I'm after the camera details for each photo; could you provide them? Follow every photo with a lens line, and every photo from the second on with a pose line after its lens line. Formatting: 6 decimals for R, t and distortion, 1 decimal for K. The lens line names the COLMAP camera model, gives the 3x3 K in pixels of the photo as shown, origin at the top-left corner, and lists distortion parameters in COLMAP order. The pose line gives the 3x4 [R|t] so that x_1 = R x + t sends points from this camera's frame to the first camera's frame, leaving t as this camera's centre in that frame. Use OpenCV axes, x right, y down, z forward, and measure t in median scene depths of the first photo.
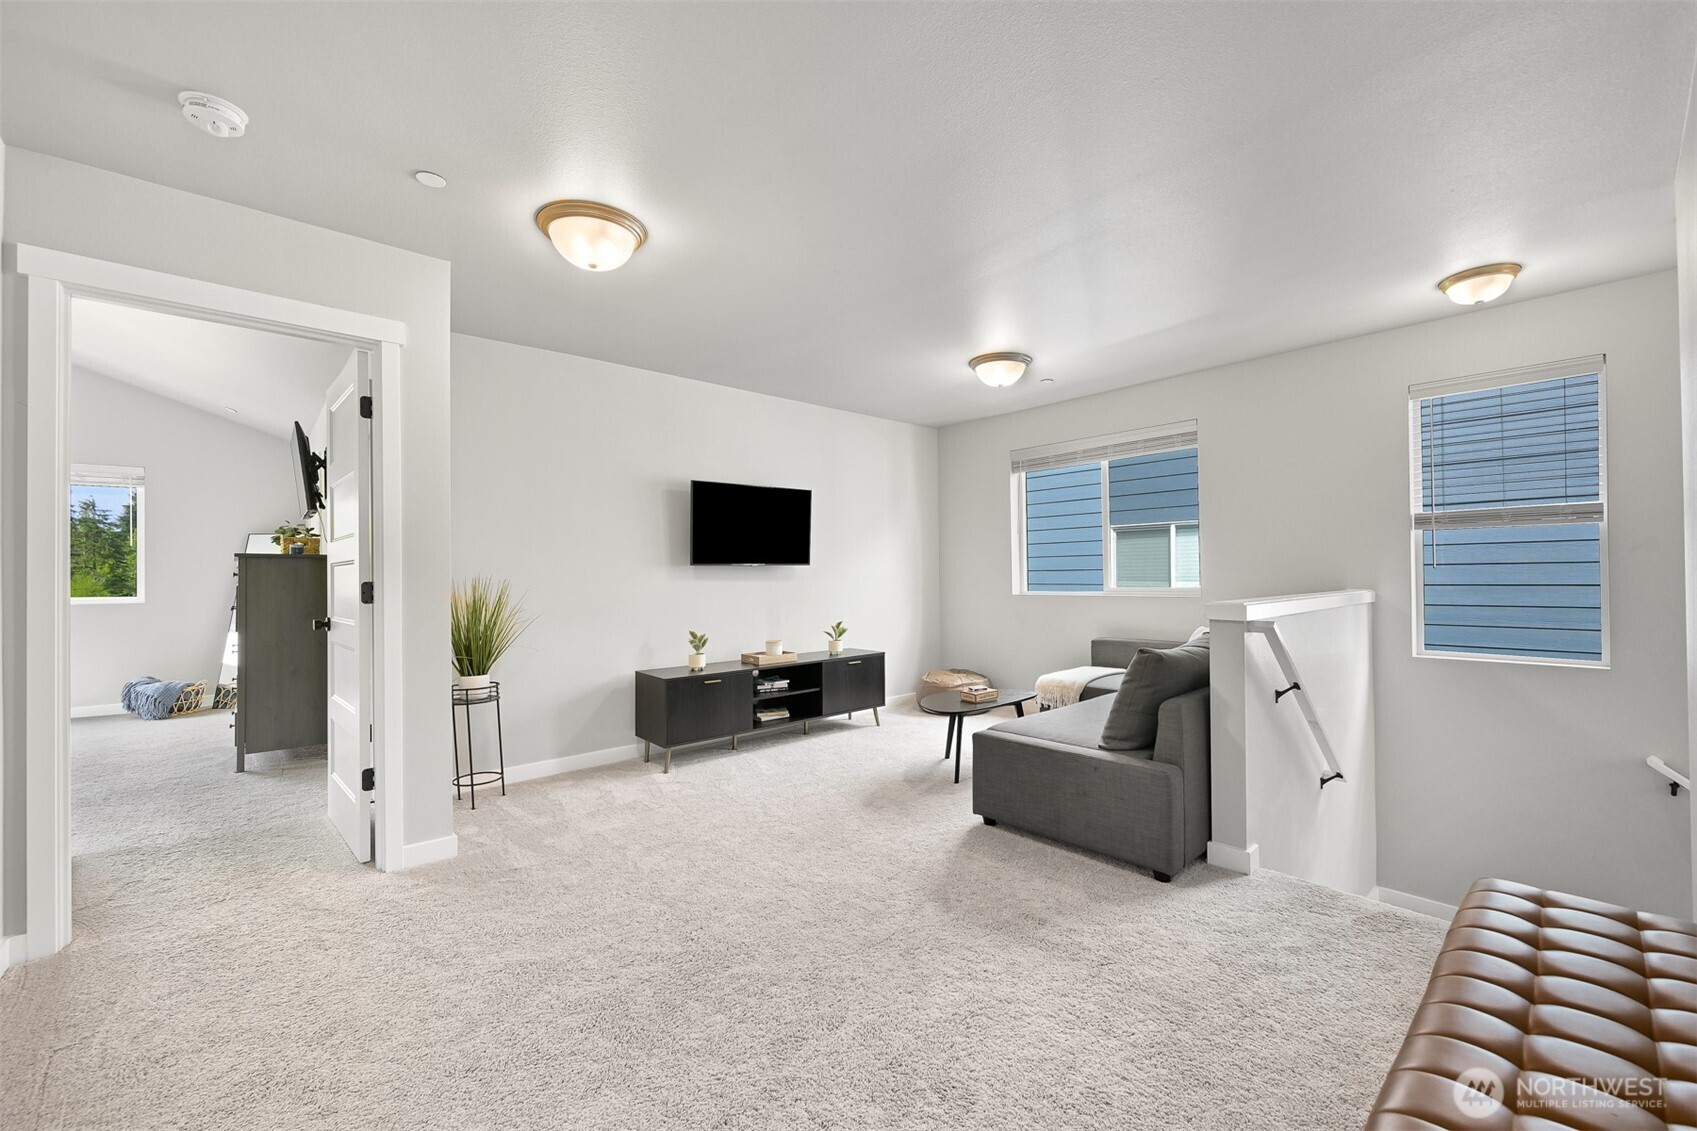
lens RADIAL K [[669.1, 0, 855.1], [0, 669.1, 577.0], [0, 0, 1]] dist [-0.001755, 0.000354]
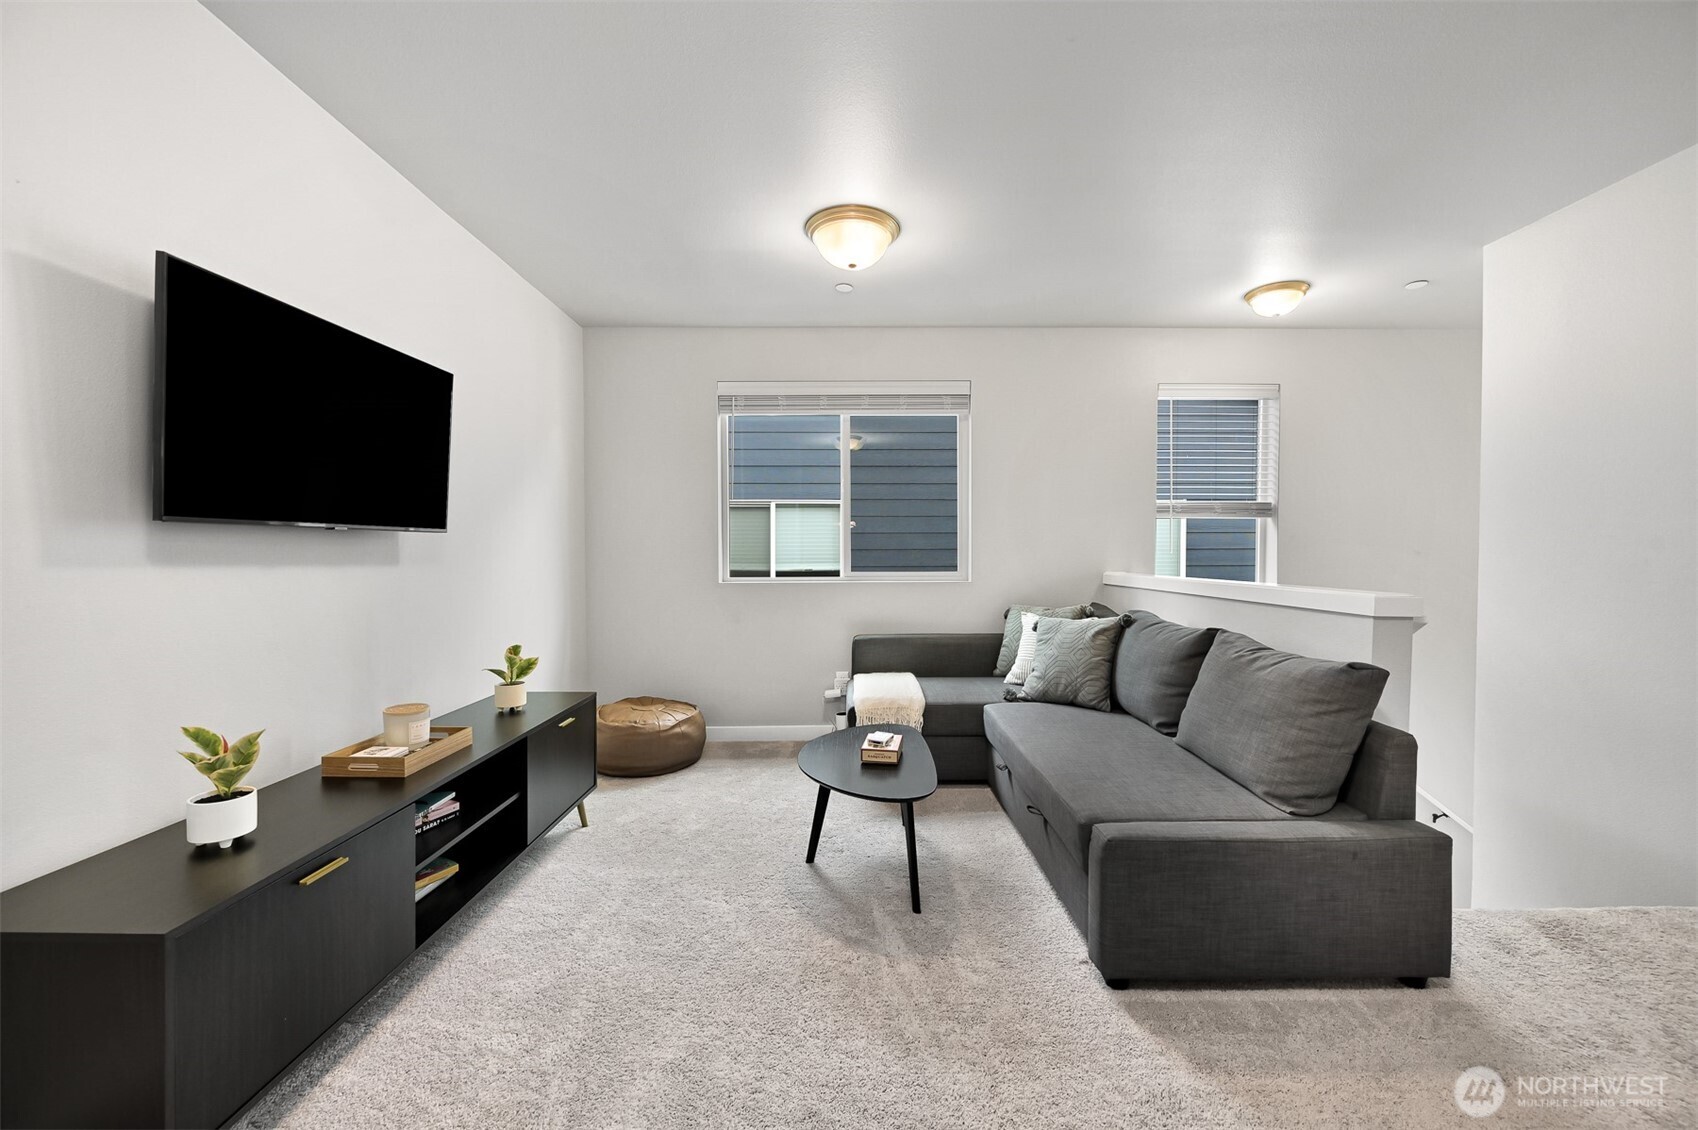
lens RADIAL K [[683.9, 0, 857.5], [0, 683.9, 563.7], [0, 0, 1]] dist [-0.008905, -0.000139]
pose [[0.658383, -0.002316, 0.752679, -0.266516], [-0.014430, 0.999773, 0.015699, -0.007847], [-0.752545, -0.021197, 0.658200, 0.516810]]
